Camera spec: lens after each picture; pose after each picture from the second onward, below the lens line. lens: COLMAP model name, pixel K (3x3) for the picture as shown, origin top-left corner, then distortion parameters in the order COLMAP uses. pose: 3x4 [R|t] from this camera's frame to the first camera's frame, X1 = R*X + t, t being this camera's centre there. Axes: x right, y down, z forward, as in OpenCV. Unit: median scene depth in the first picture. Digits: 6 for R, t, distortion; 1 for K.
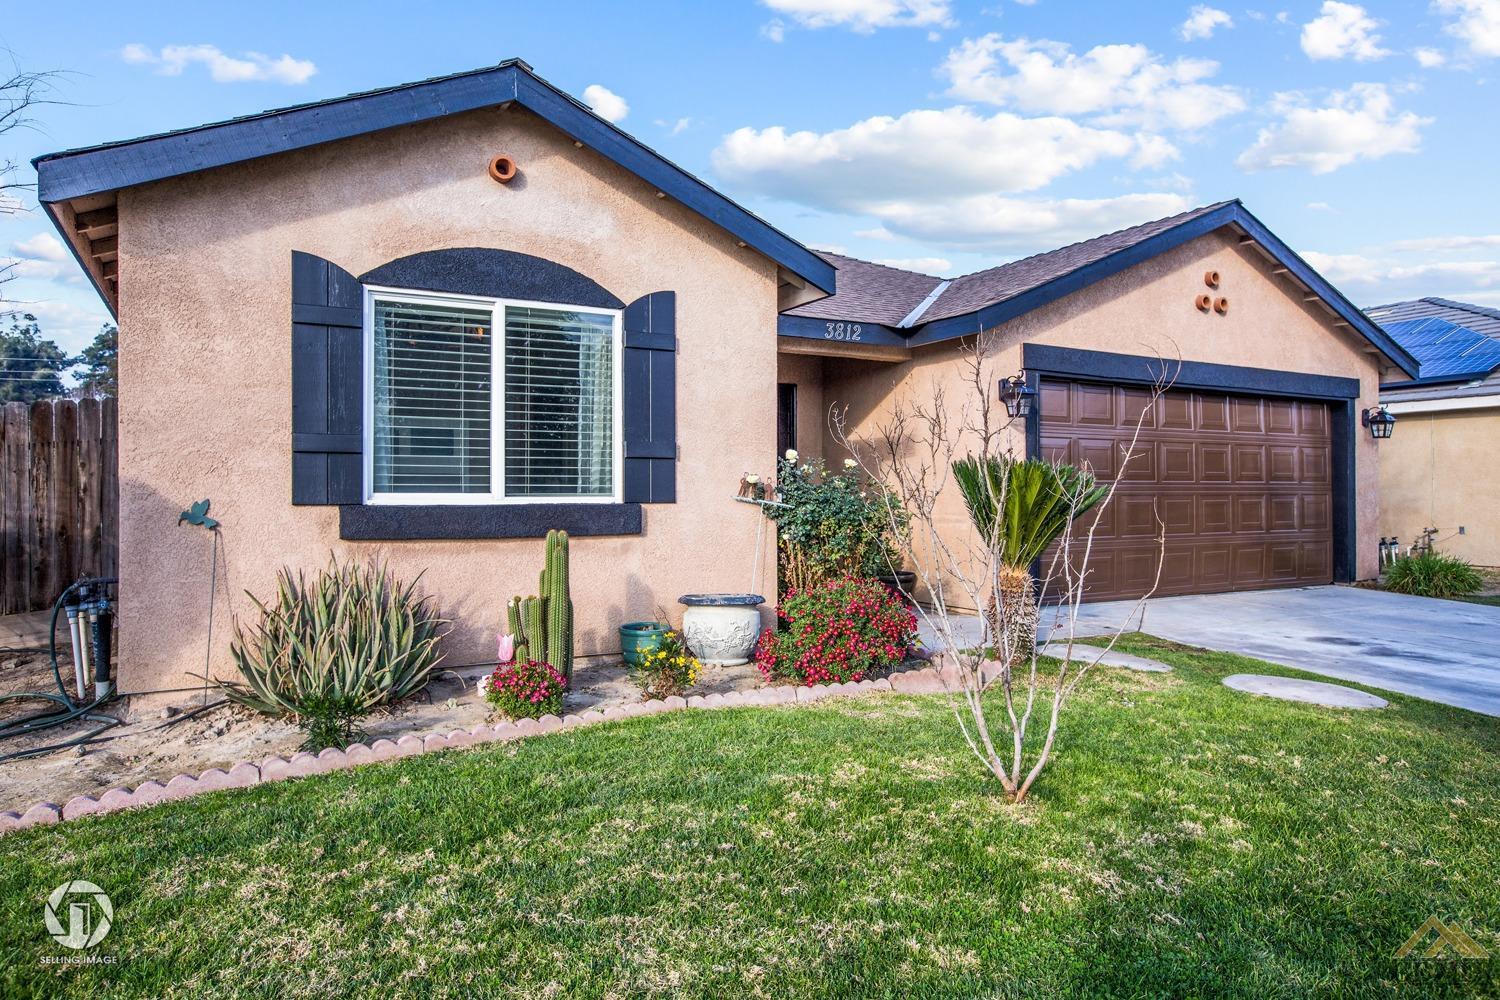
lens RADIAL K [[978.6, 0, 750.0], [0, 978.6, 500.0], [0, 0, 1]] dist [-0.006247, -0.000204]
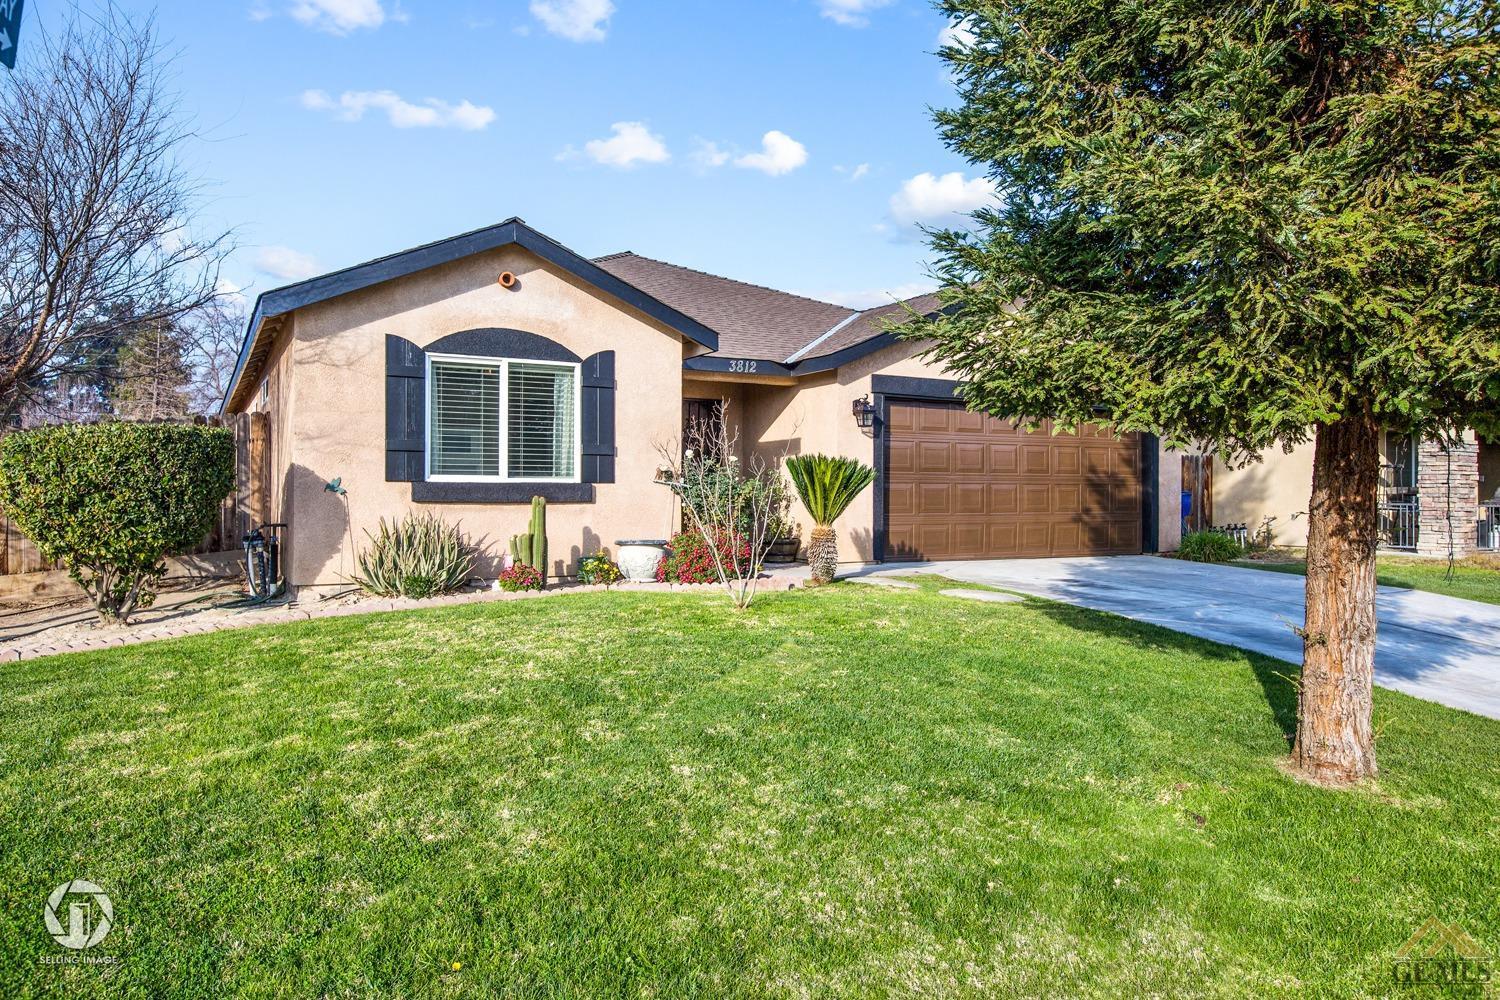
lens RADIAL K [[1011.1, 0, 750.0], [0, 1011.1, 500.0], [0, 0, 1]] dist [0.004563, 0.000121]
pose [[0.999989, 0.004105, 0.002061, 0.152150], [-0.004108, 0.999990, 0.001510, 0.029161], [-0.002055, -0.001518, 0.999997, -0.694339]]
